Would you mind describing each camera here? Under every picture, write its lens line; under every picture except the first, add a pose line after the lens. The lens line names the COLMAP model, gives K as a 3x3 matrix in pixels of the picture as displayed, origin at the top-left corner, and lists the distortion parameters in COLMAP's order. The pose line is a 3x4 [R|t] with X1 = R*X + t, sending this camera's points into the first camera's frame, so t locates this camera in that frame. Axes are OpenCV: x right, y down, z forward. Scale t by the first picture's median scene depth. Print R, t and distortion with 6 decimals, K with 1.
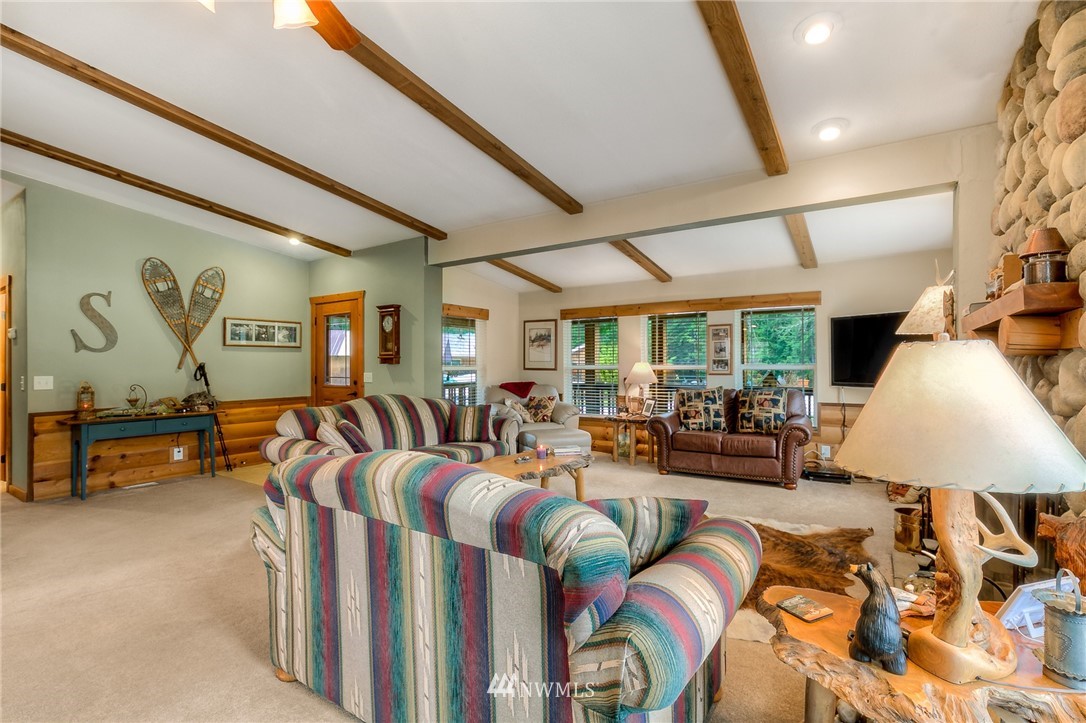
lens RADIAL K [[496.7, 0, 556.3], [0, 496.7, 362.9], [0, 0, 1]] dist [-0.023357, 0.010624]
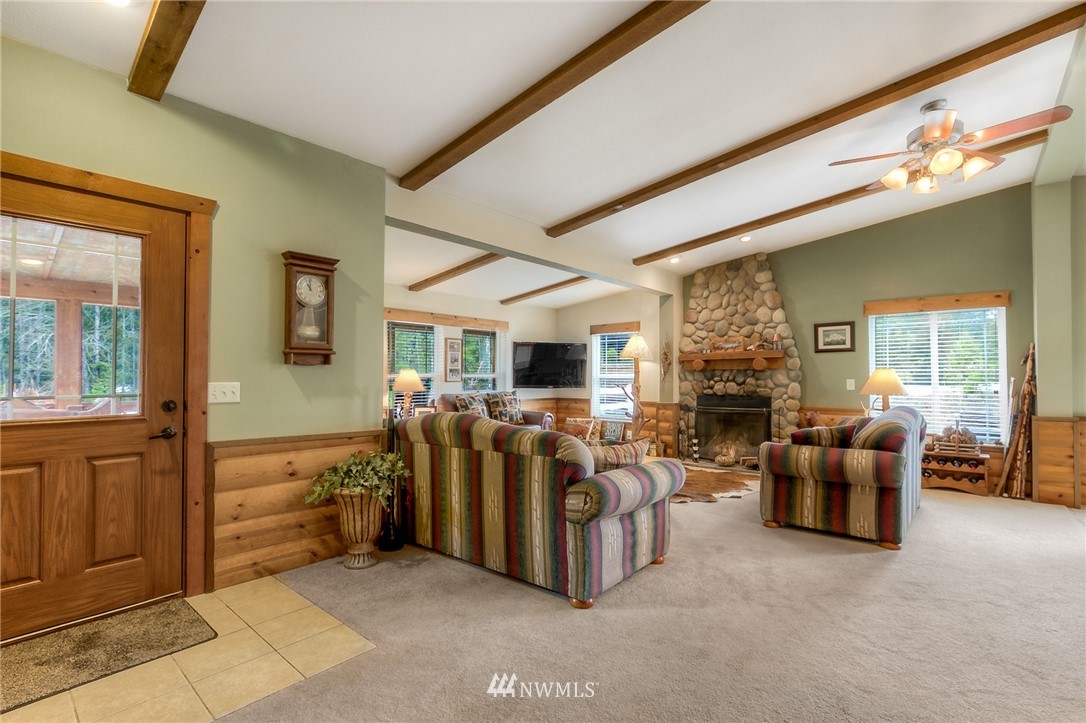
lens RADIAL K [[487.2, 0, 540.7], [0, 487.2, 372.5], [0, 0, 1]] dist [0.000469, 0.000013]
pose [[0.142117, 0.011978, 0.989777, -0.821264], [-0.008962, 0.999901, -0.010813, 0.013859], [-0.989809, -0.007333, 0.142211, 0.680301]]
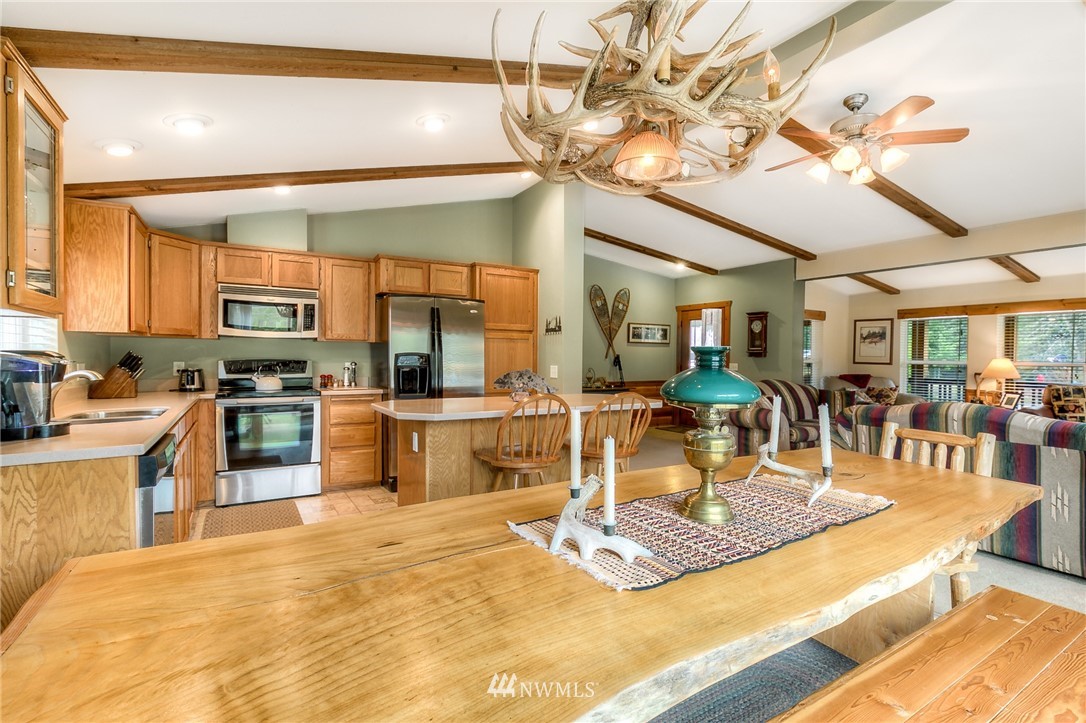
lens RADIAL K [[507.6, 0, 540.0], [0, 507.6, 362.6], [0, 0, 1]] dist [-0.000925, 0.000160]
pose [[0.899698, 0.019314, -0.436085, -0.268574], [-0.012830, 0.999759, 0.017809, 0.000602], [0.436324, -0.010428, 0.899729, -0.459052]]
